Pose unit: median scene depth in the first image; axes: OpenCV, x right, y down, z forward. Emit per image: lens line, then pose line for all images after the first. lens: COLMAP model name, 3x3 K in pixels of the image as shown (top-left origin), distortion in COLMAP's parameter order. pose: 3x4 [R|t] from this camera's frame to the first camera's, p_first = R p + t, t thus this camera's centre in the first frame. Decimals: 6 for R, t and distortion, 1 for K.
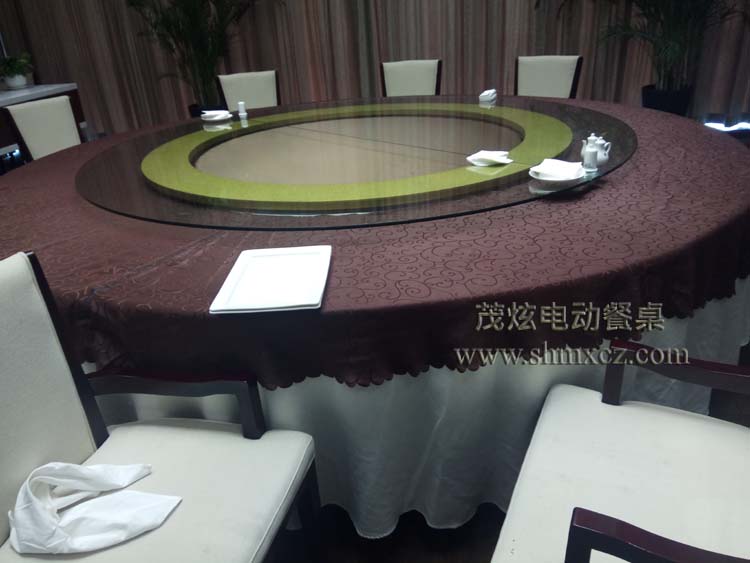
lens RADIAL K [[553.1, 0, 375.0], [0, 553.1, 281.5], [0, 0, 1]] dist [0.095993, -0.141841]
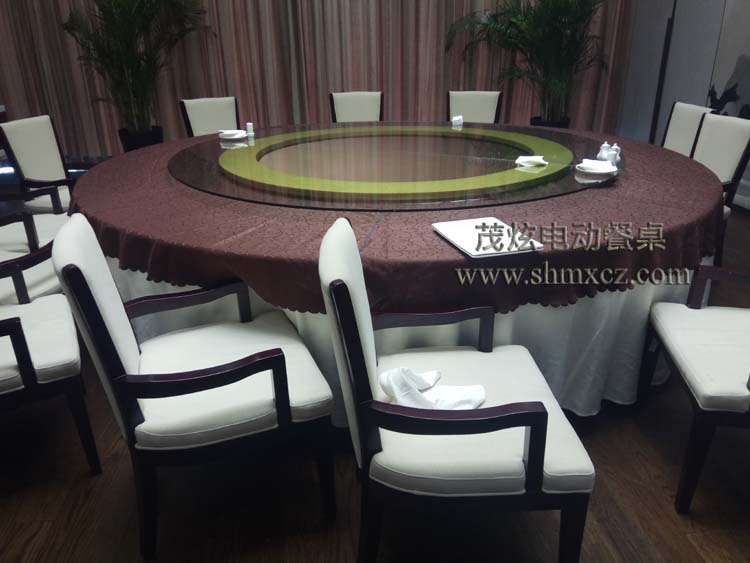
lens RADIAL K [[553.1, 0, 375.0], [0, 553.1, 281.5], [0, 0, 1]] dist [0.095993, -0.141841]
pose [[0.959738, -0.063914, 0.273528, -0.247994], [0.079515, 0.995757, -0.046324, 0.044175], [-0.269407, 0.066208, 0.960748, -0.070151]]
